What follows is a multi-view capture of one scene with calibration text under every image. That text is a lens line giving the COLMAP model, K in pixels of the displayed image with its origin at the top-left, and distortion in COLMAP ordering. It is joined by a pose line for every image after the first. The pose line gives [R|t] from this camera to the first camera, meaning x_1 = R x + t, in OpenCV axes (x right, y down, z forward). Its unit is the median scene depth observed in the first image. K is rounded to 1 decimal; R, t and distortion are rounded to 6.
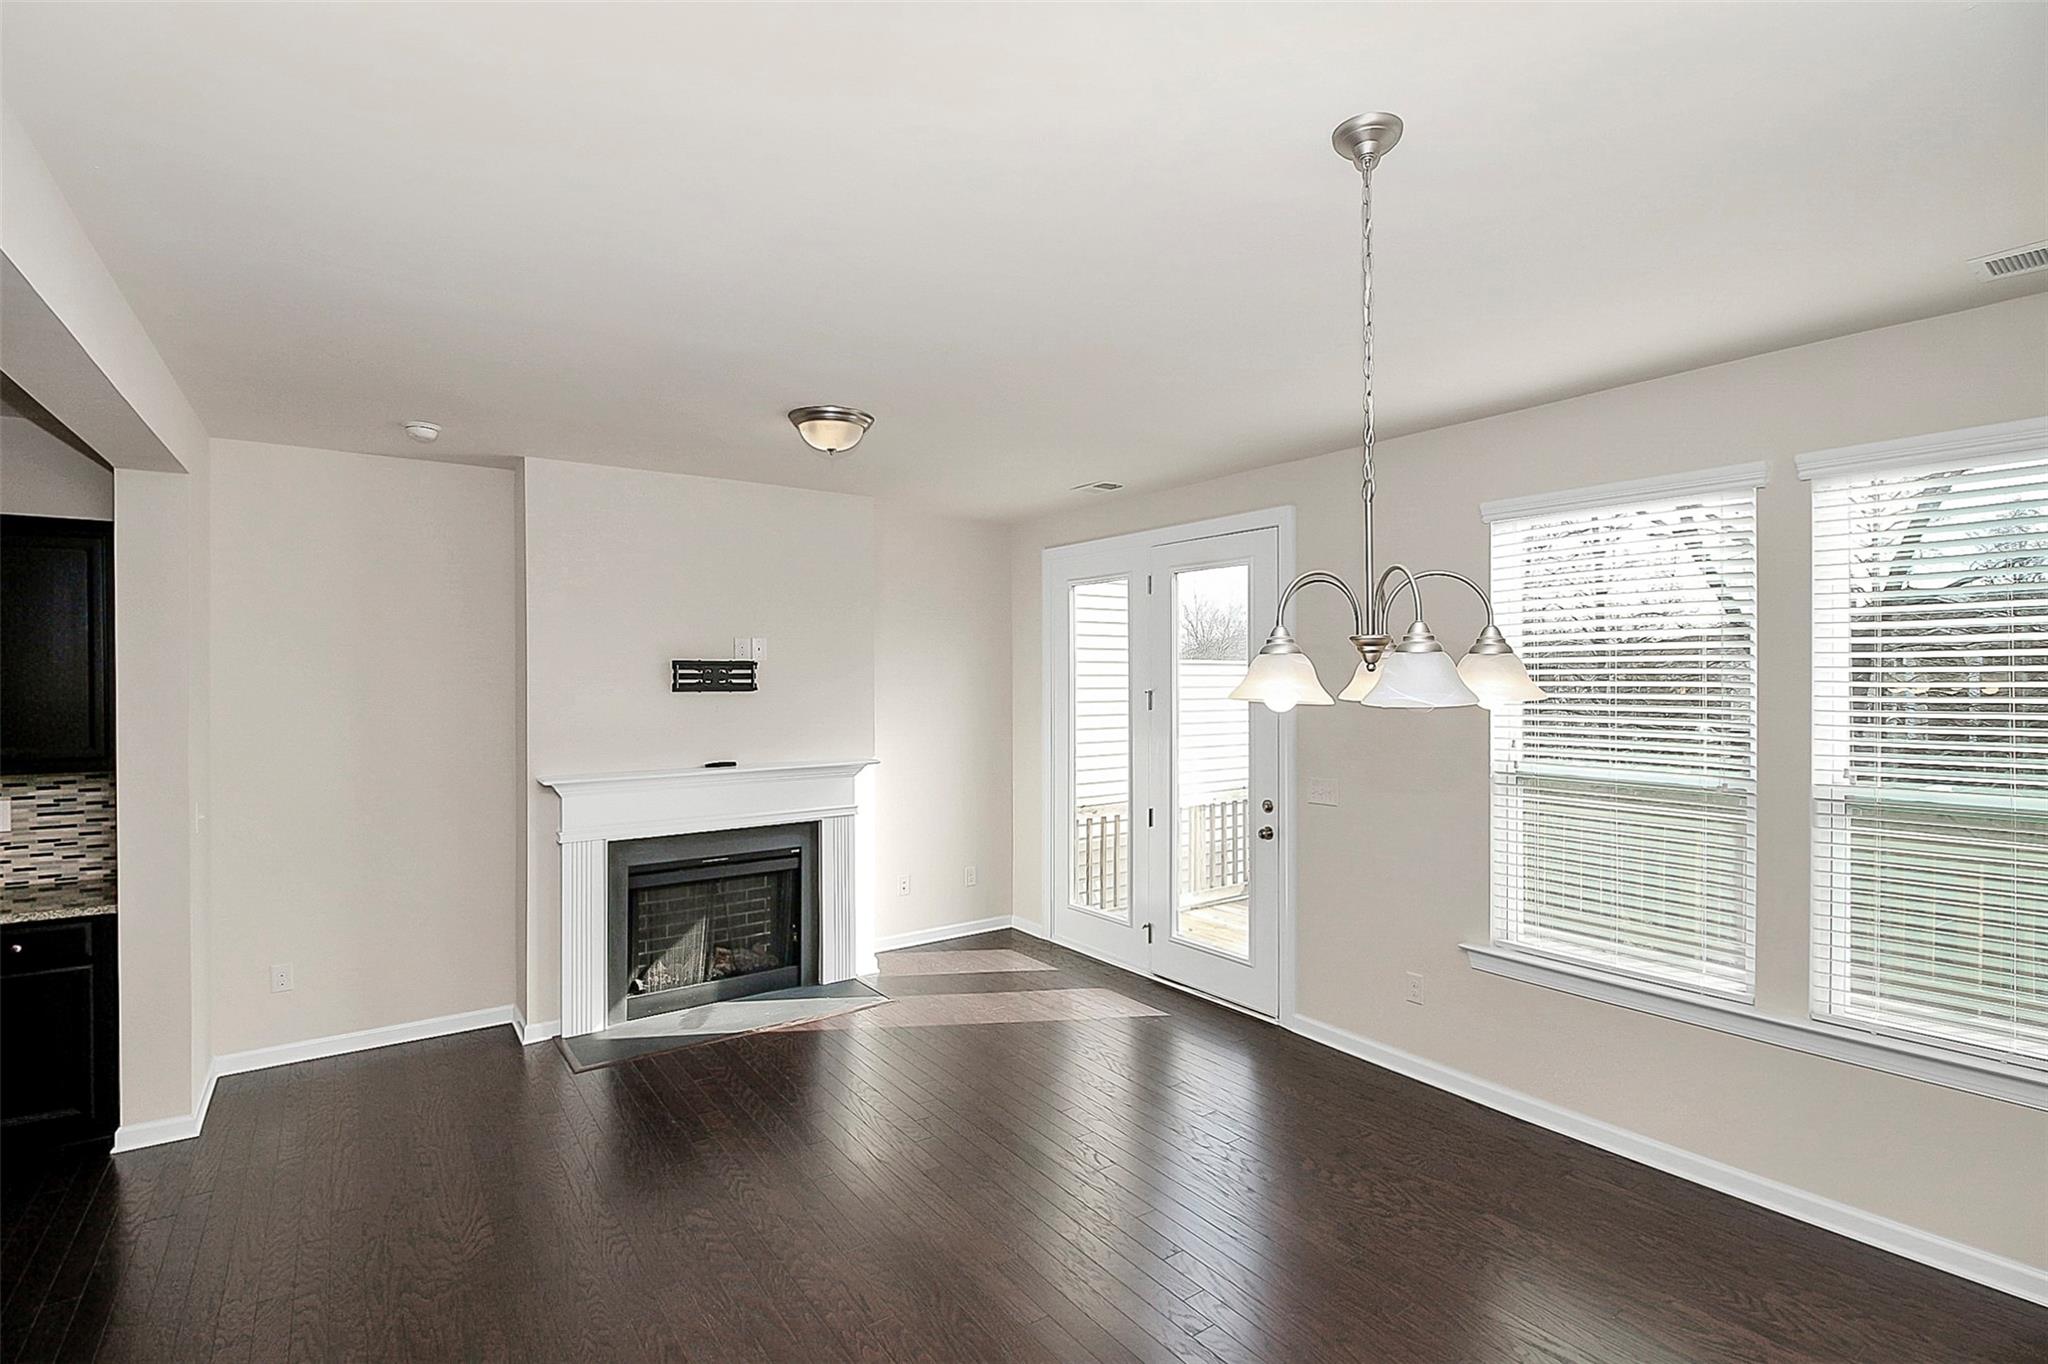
lens RADIAL K [[949.9, 0, 1032.4], [0, 949.9, 673.2], [0, 0, 1]] dist [0.000818, -0.013445]
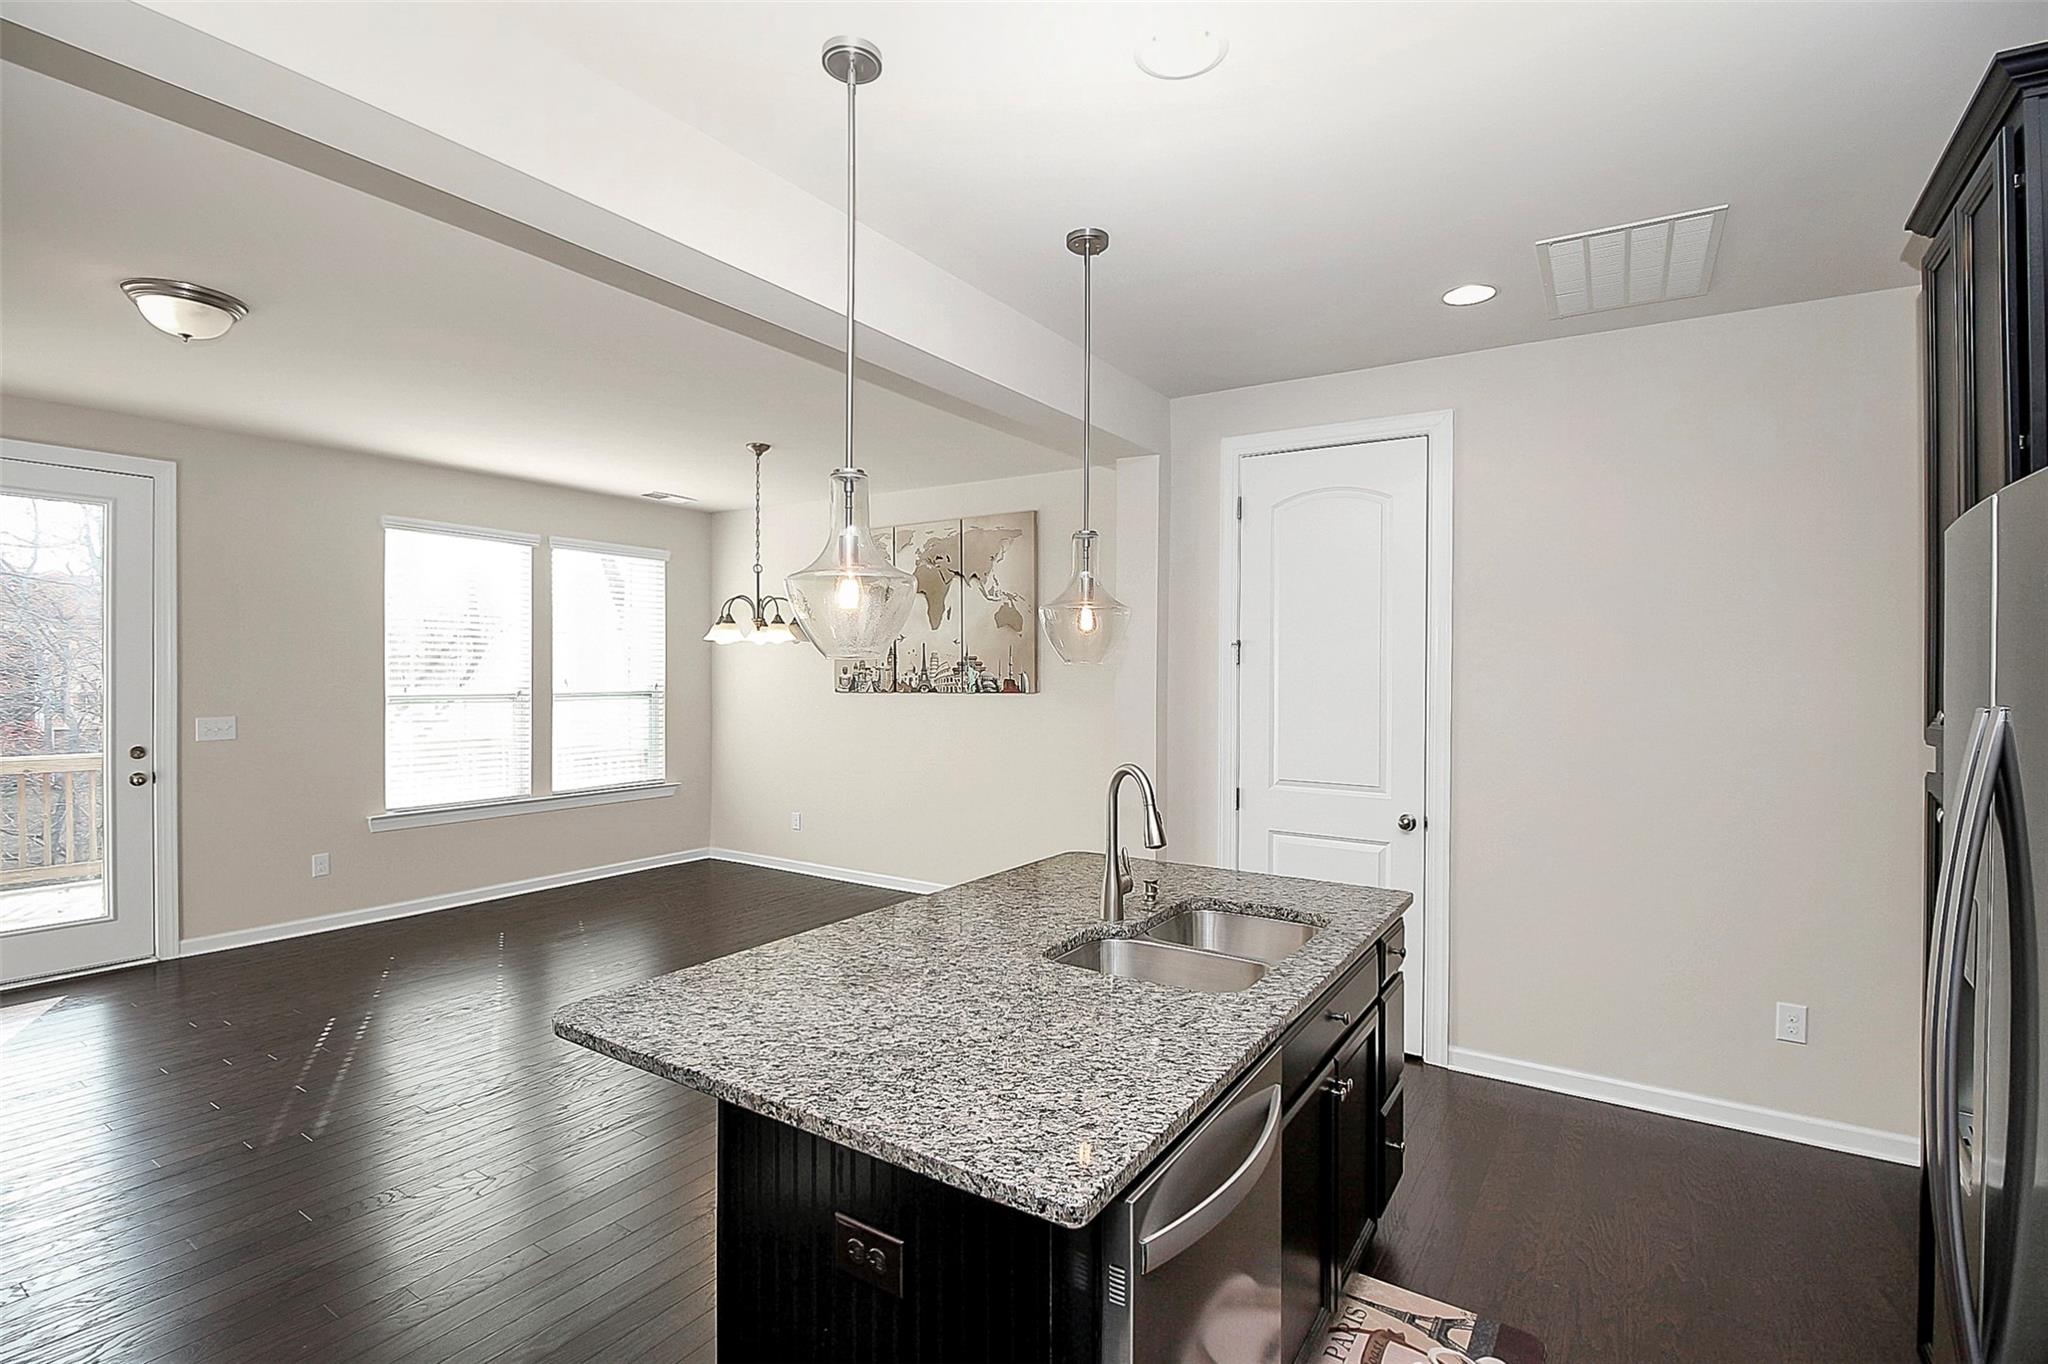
lens RADIAL K [[961.8, 0, 1029.6], [0, 961.8, 669.3], [0, 0, 1]] dist [-0.000714, -0.000746]
pose [[-0.371170, 0.001342, 0.928564, -1.279891], [-0.009174, 0.999945, -0.005112, 0.059541], [-0.928520, -0.010416, -0.371137, 0.614185]]
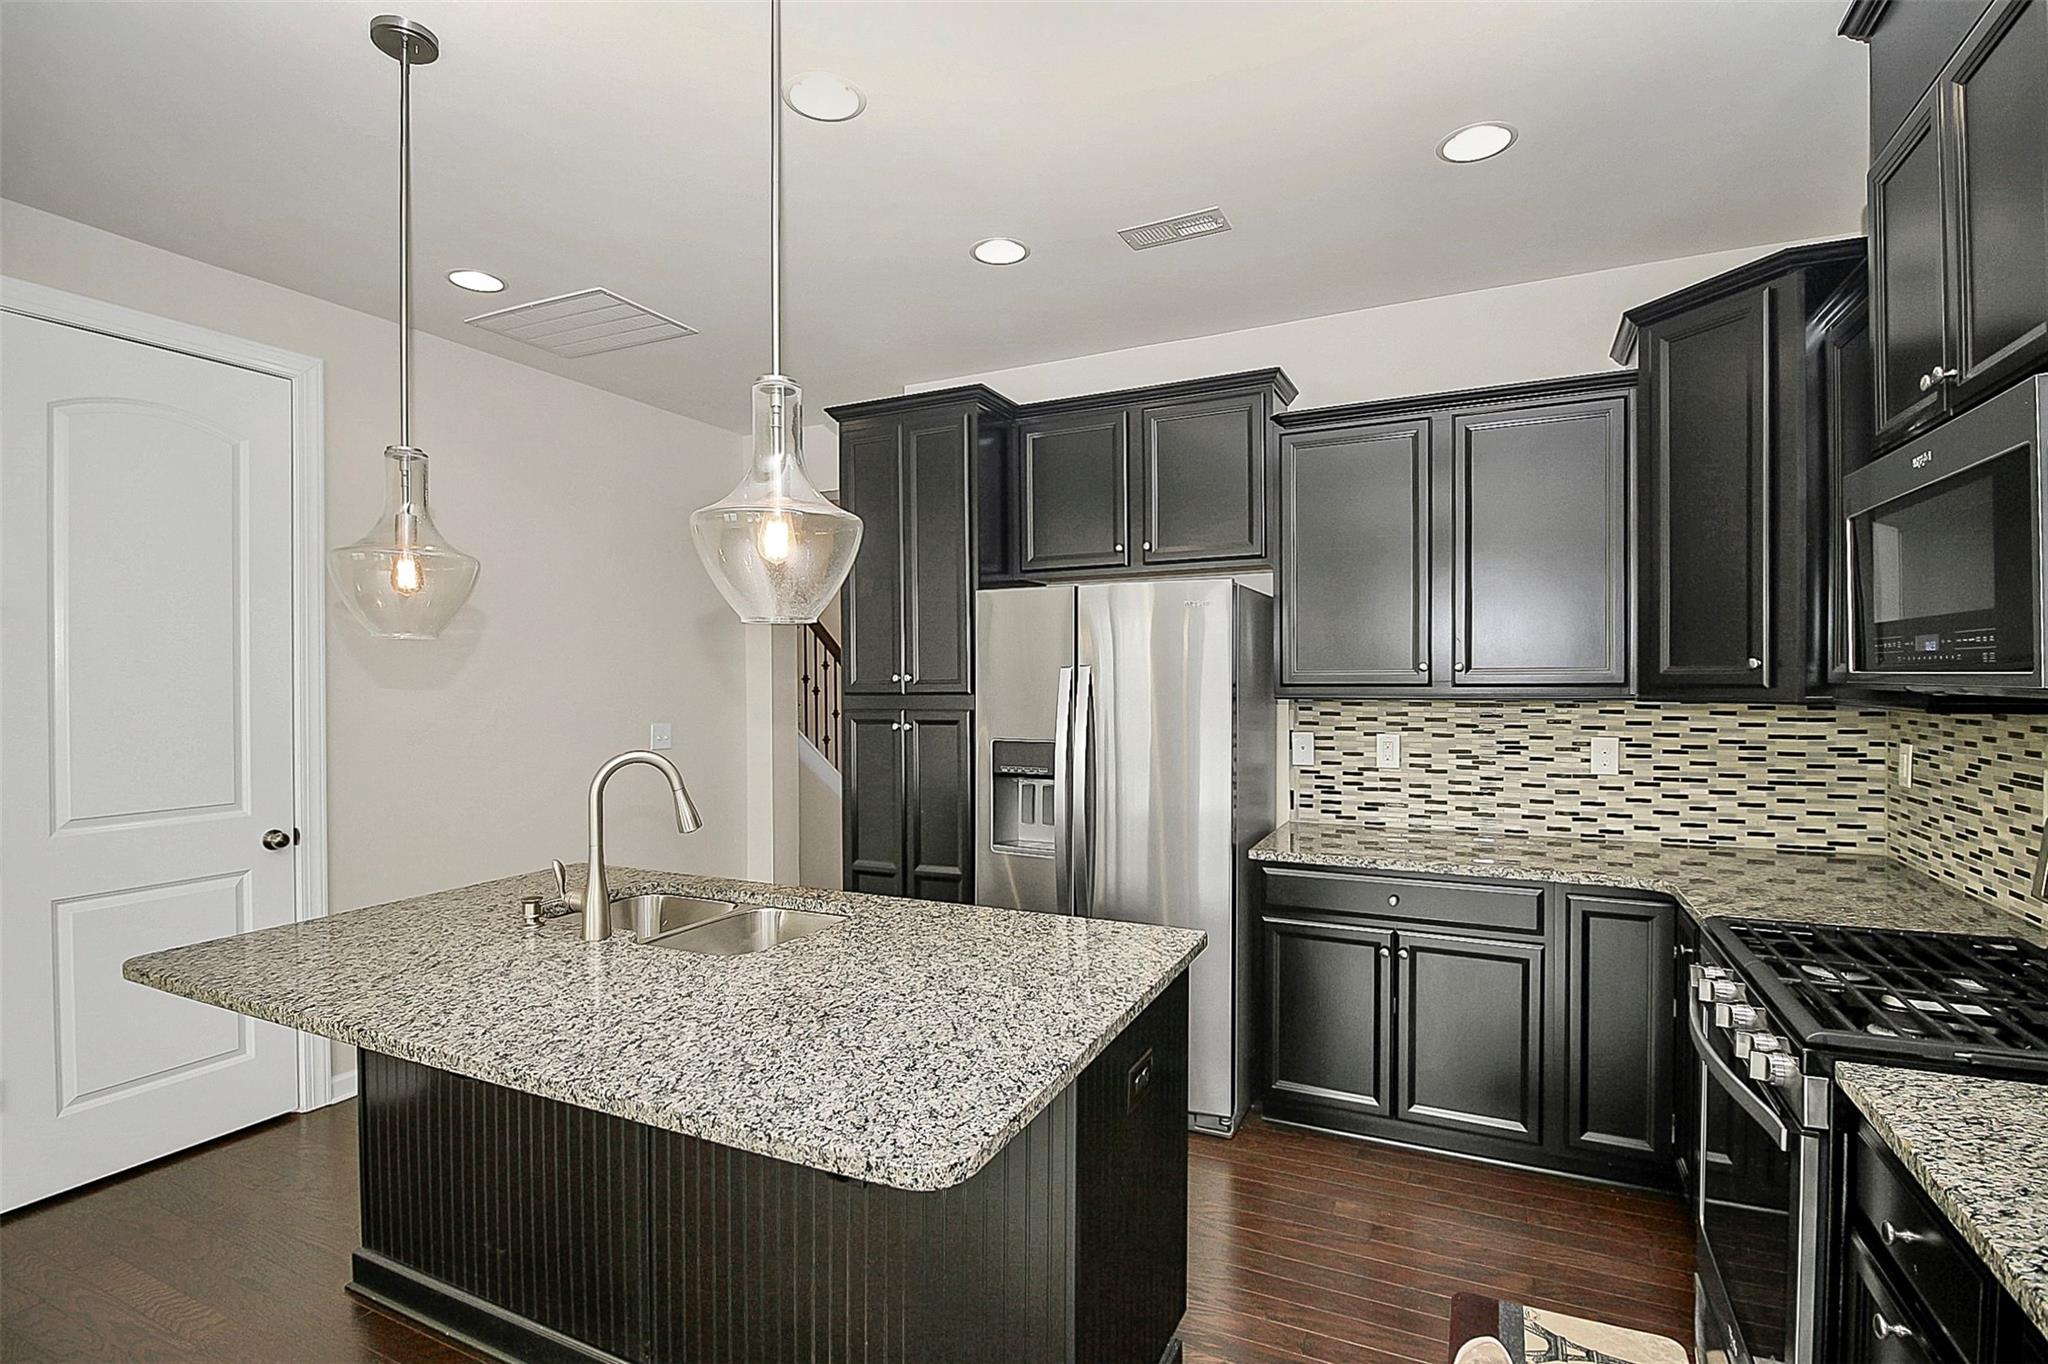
lens RADIAL K [[974.8, 0, 1019.8], [0, 974.8, 688.7], [0, 0, 1]] dist [-0.004448, -0.001268]
pose [[-0.873314, 0.016512, -0.486877, -0.654490], [0.011948, 0.999851, 0.012477, 0.077213], [0.487010, 0.005079, -0.873381, 0.916416]]
